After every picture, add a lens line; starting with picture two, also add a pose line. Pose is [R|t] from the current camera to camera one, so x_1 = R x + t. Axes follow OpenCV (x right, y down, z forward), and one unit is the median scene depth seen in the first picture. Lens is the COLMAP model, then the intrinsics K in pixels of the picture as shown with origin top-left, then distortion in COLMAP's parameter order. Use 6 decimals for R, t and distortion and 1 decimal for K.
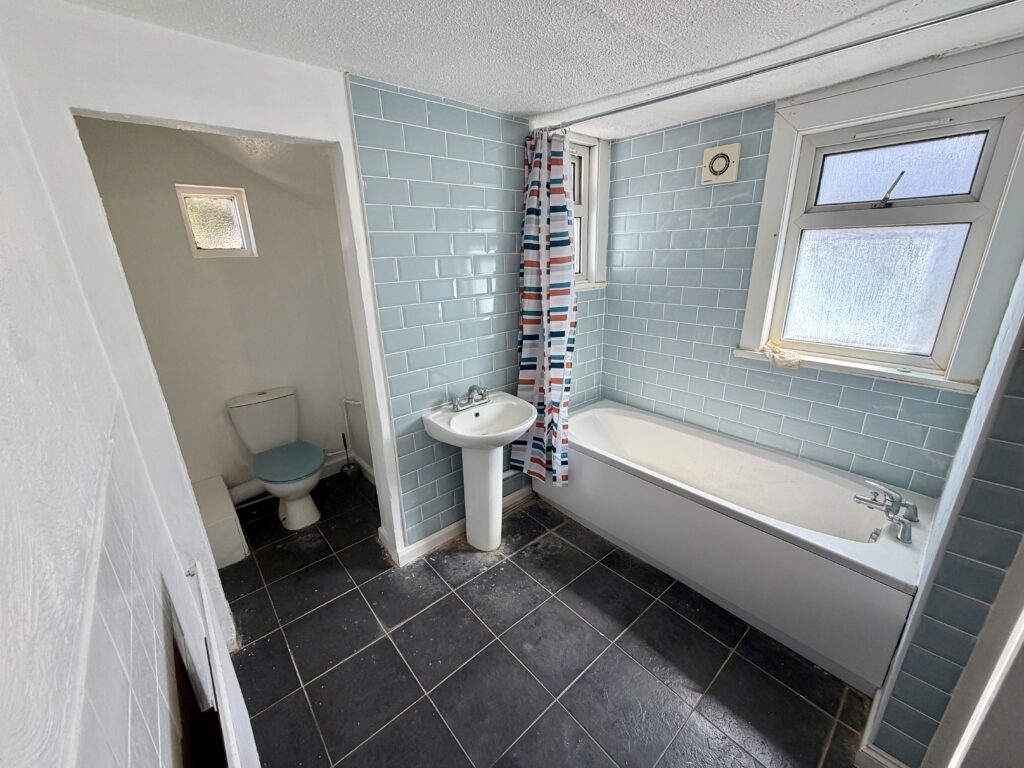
lens RADIAL K [[409.2, 0, 511.2], [0, 409.2, 384.6], [0, 0, 1]] dist [-0.000490, 0.000210]
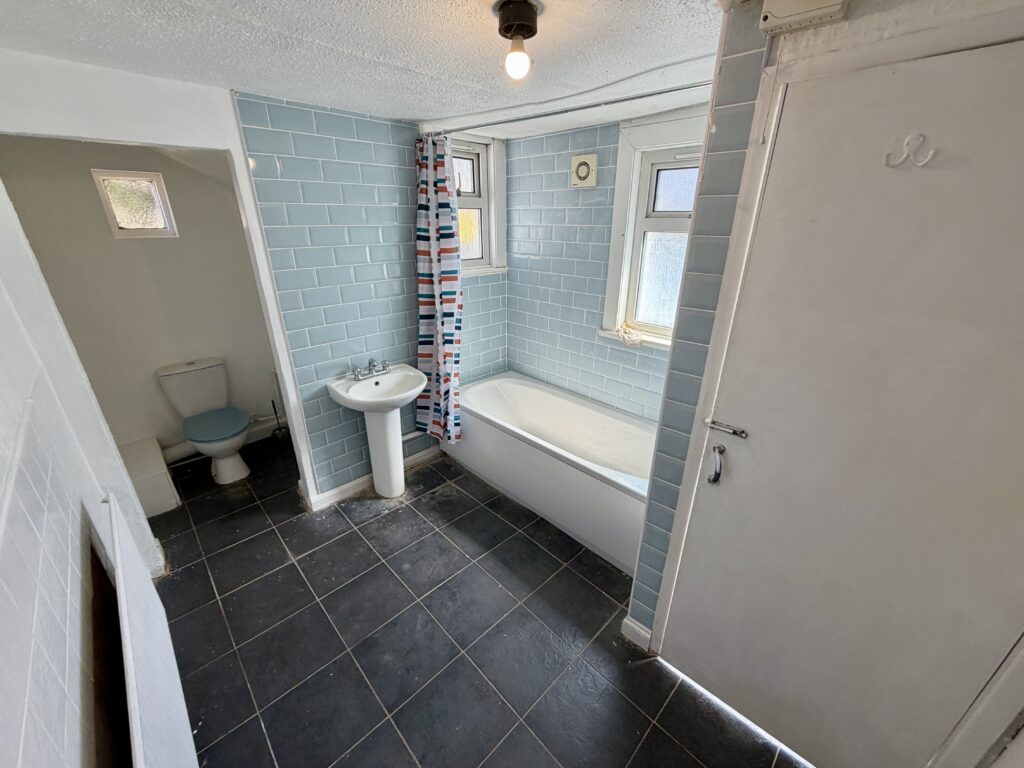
lens RADIAL K [[409.2, 0, 512.7], [0, 409.2, 384.9], [0, 0, 1]] dist [-0.000490, 0.000210]
pose [[0.997874, 0.003744, 0.065063, 0.231620], [-0.008416, 0.997392, 0.071682, -0.009367], [-0.064625, -0.072078, 0.995303, -0.195318]]
